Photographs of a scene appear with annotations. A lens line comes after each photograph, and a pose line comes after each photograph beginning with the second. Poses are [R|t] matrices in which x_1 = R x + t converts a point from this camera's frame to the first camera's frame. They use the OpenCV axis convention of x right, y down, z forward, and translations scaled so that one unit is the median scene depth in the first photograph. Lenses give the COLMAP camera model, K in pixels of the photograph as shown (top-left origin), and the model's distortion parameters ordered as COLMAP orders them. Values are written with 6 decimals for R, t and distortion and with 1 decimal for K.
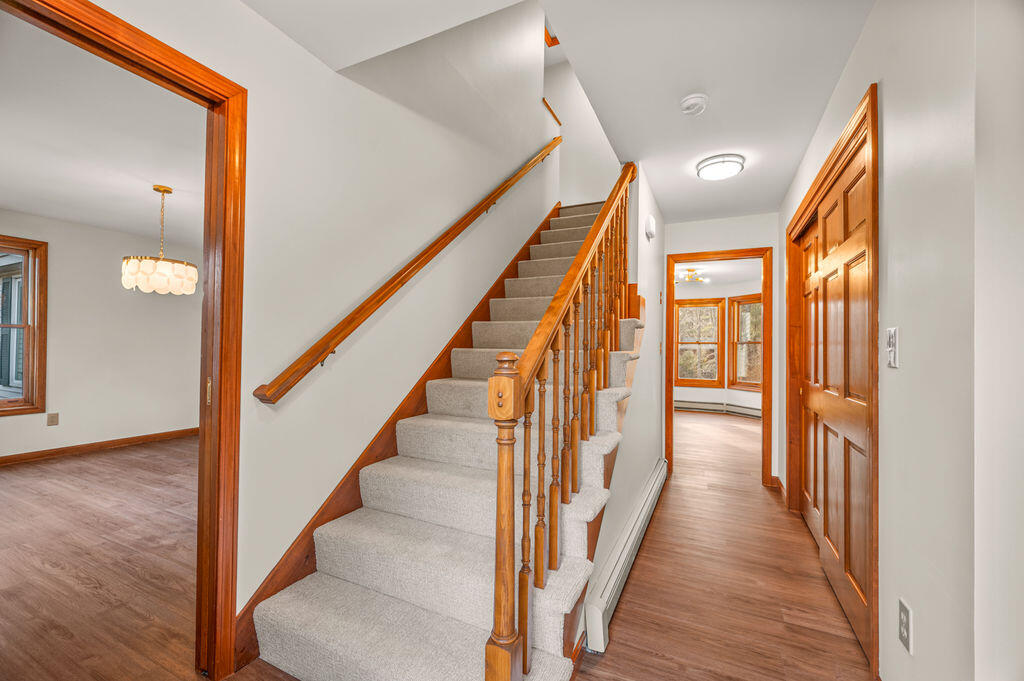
lens RADIAL K [[420.2, 0, 512.5], [0, 420.2, 346.4], [0, 0, 1]] dist [-0.002858, -0.000557]
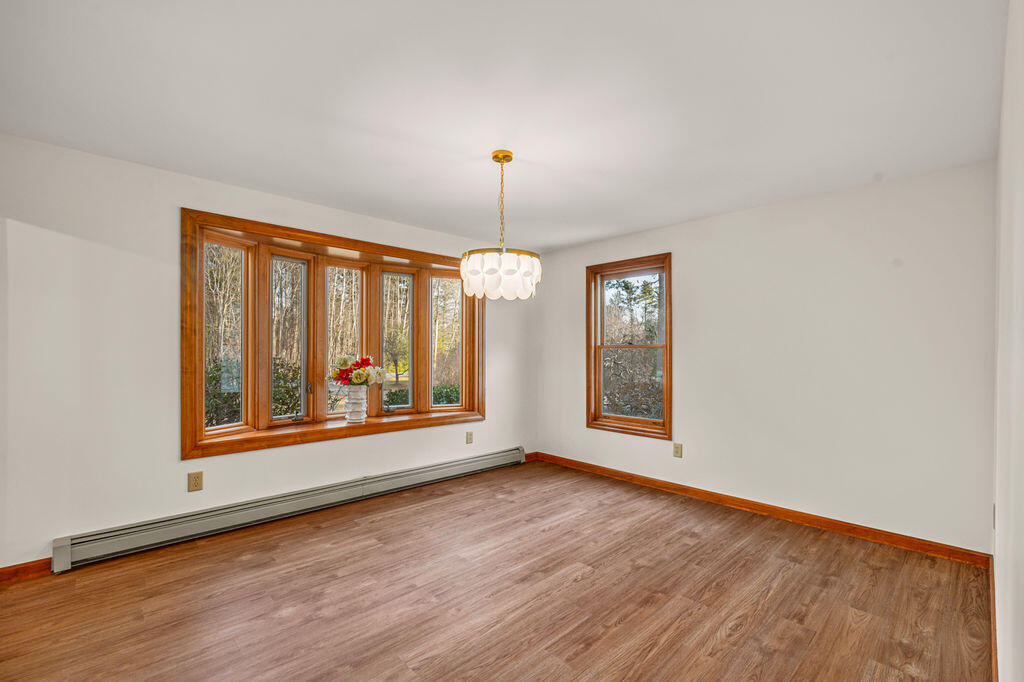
lens RADIAL K [[442.0, 0, 513.9], [0, 442.0, 359.0], [0, 0, 1]] dist [0.002782, -0.000328]
pose [[-0.369524, -0.001865, -0.929219, -0.133462], [-0.002462, 0.999996, -0.001028, -0.020183], [0.929218, 0.001908, -0.369528, 1.270792]]
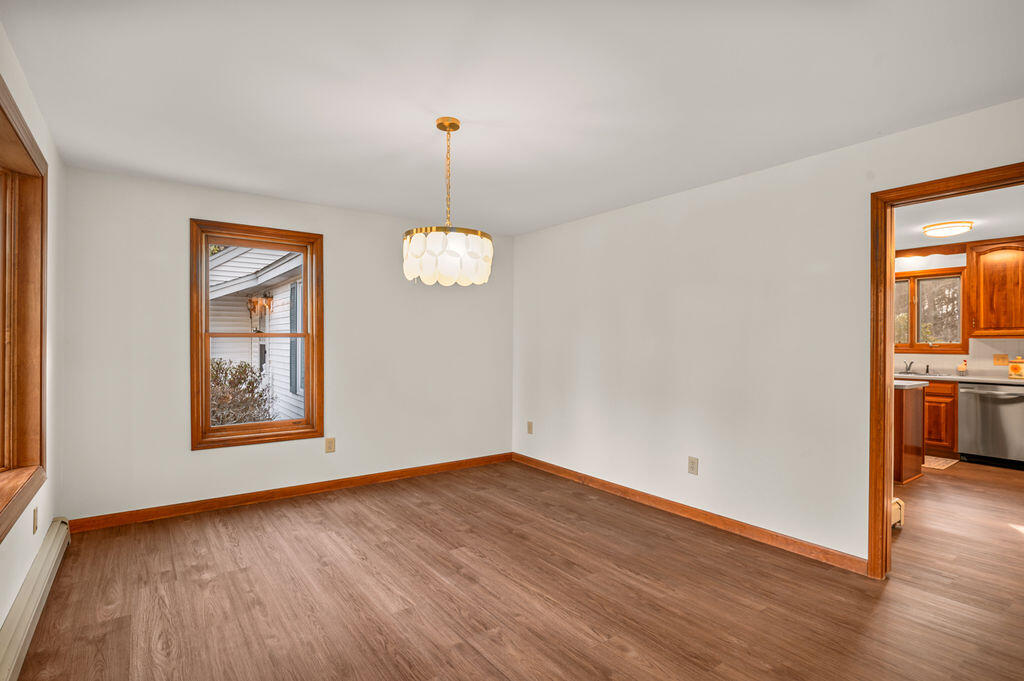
lens RADIAL K [[518.8, 0, 496.7], [0, 518.8, 343.1], [0, 0, 1]] dist [-0.009474, -0.000795]
pose [[0.870332, -0.009579, -0.492372, -0.369020], [0.012914, 0.999911, 0.003375, -0.036341], [0.492295, -0.009295, 0.870379, 0.328360]]
